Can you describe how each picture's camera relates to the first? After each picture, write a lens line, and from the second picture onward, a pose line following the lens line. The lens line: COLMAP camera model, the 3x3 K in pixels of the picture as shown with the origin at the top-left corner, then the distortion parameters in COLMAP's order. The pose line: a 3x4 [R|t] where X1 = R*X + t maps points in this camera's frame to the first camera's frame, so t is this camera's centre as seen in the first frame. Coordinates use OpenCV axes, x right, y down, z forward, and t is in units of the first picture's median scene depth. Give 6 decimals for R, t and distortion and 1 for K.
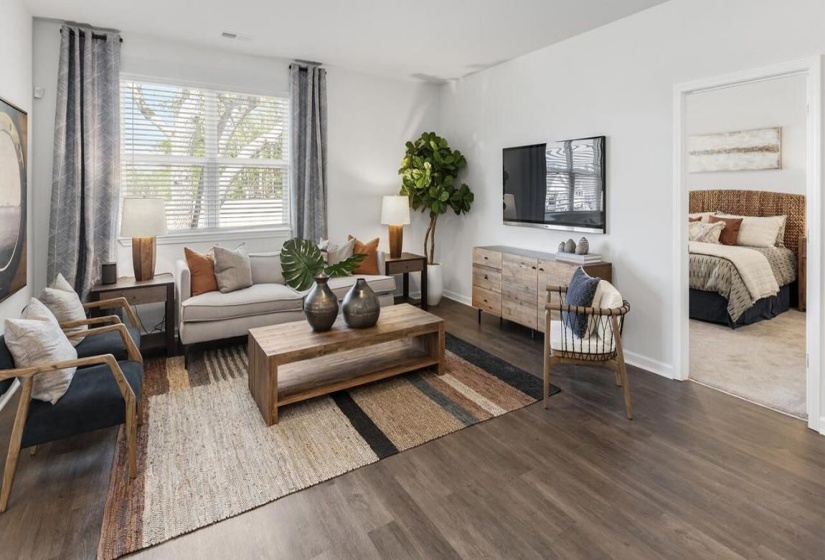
lens RADIAL K [[414.0, 0, 410.4], [0, 414.0, 190.7], [0, 0, 1]] dist [-0.005327, 0.002418]
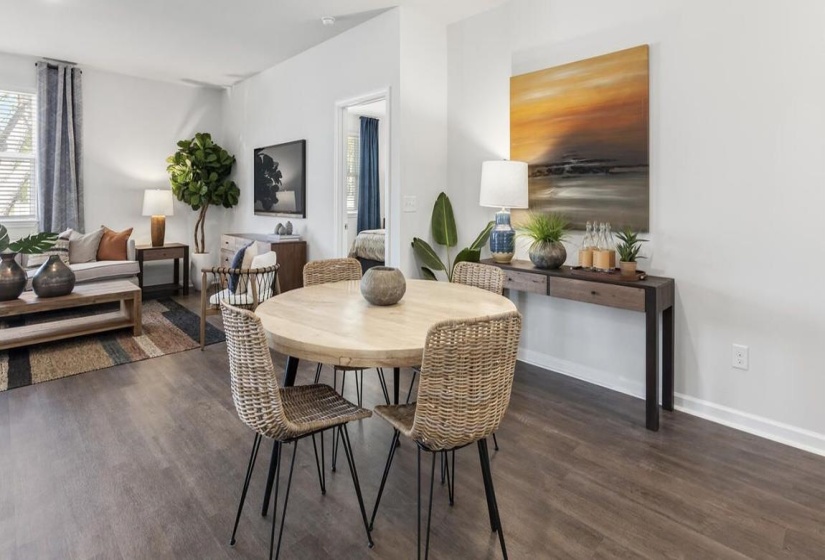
lens RADIAL K [[414.0, 0, 412.8], [0, 414.0, 197.9], [0, 0, 1]] dist [-0.005327, 0.002418]
pose [[0.972525, 0.005225, 0.232741, 0.405815], [-0.005227, 0.999986, -0.000607, 0.034149], [-0.232741, -0.000626, 0.972538, -0.239889]]
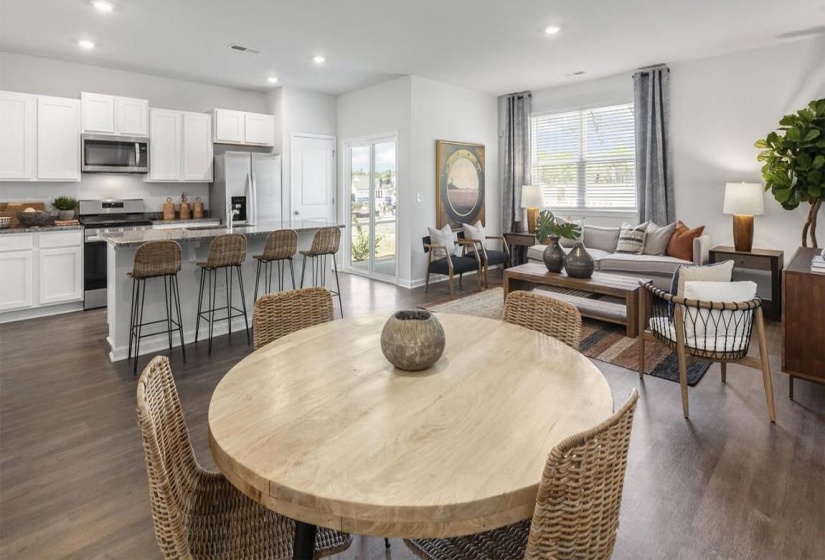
lens RADIAL K [[415.3, 0, 415.4], [0, 415.3, 189.5], [0, 0, 1]] dist [0.003850, 0.000332]
pose [[0.219577, 0.001810, -0.975593, 0.775791], [0.011728, 0.999921, 0.004495, 0.016112], [0.975525, -0.012429, 0.219539, 0.118877]]
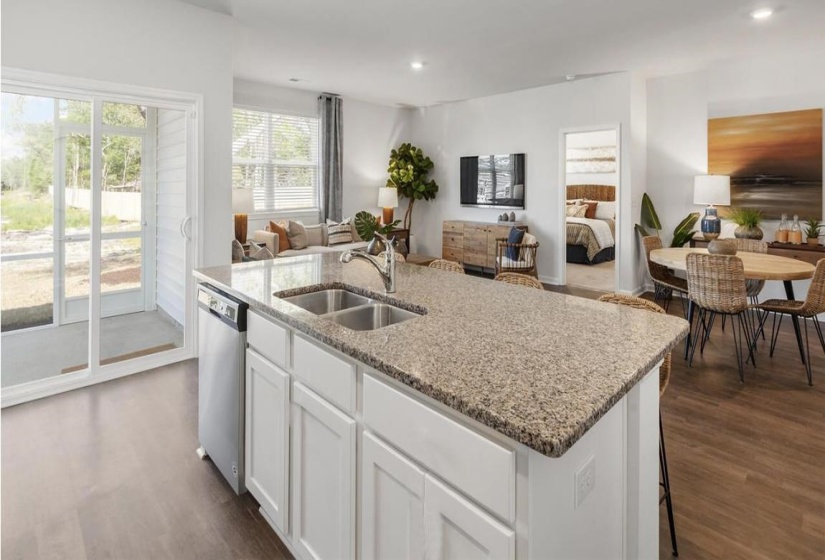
lens RADIAL K [[414.0, 0, 411.7], [0, 414.0, 182.0], [0, 0, 1]] dist [-0.005327, 0.002418]
pose [[0.974908, 0.006695, 0.222506, -0.311858], [-0.005980, 0.999975, -0.003885, -0.002095], [-0.222526, 0.002457, 0.974924, -0.489636]]
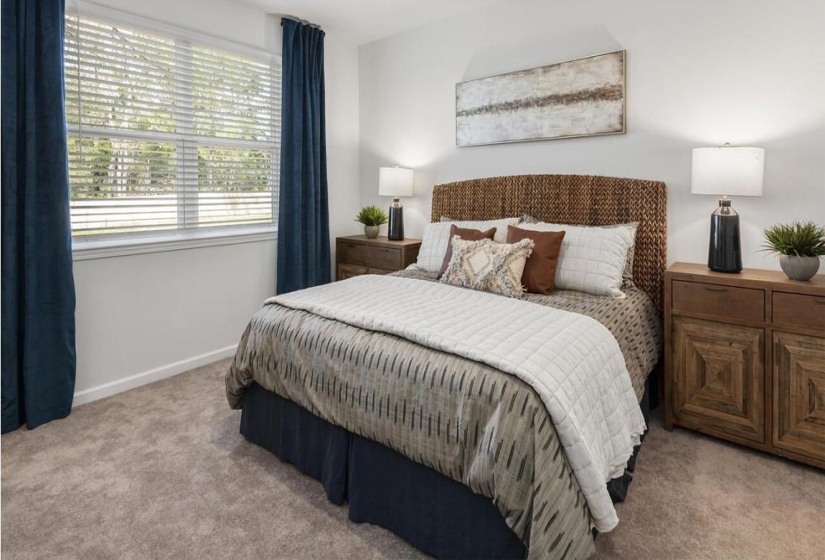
lens RADIAL K [[414.0, 0, 417.9], [0, 414.0, 196.8], [0, 0, 1]] dist [-0.005327, 0.002418]
pose [[0.942275, -0.014538, 0.334524, 0.581646], [0.008486, 0.999773, 0.019548, 0.019594], [-0.334732, -0.015581, 0.942185, 0.726908]]
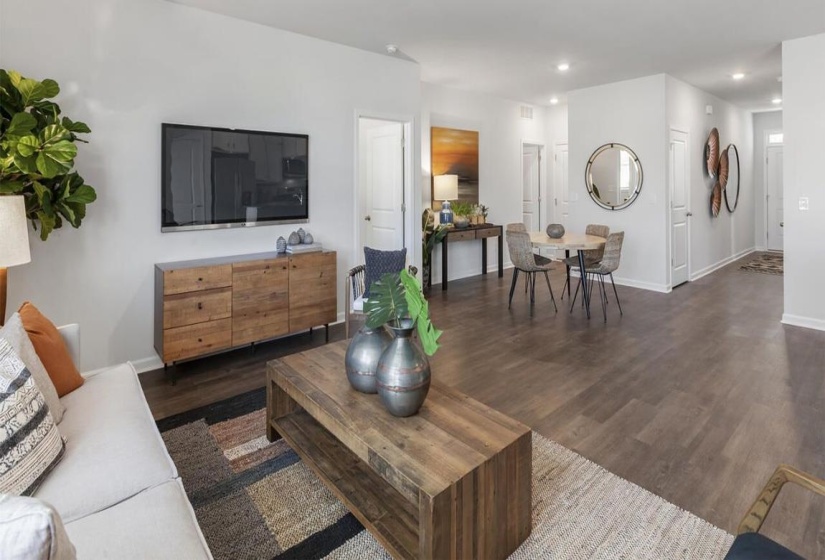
lens RADIAL K [[415.3, 0, 412.8], [0, 415.3, 182.2], [0, 0, 1]] dist [0.011569, 0.000180]
pose [[-0.162779, 0.010663, 0.986605, -0.559751], [0.005007, 0.999938, -0.009981, 0.005814], [-0.986650, 0.003315, -0.162822, 0.734103]]
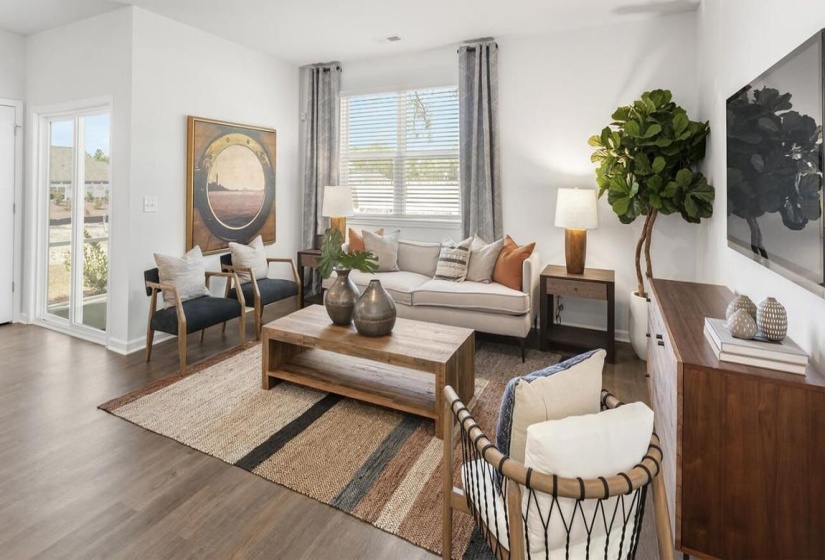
lens RADIAL K [[415.3, 0, 413.5], [0, 415.3, 180.9], [0, 0, 1]] dist [0.001771, 0.001229]
pose [[0.542822, -0.001817, -0.839846, 0.471878], [-0.001771, 0.999993, -0.003308, 0.002243], [0.839846, 0.003283, 0.542815, 0.410645]]
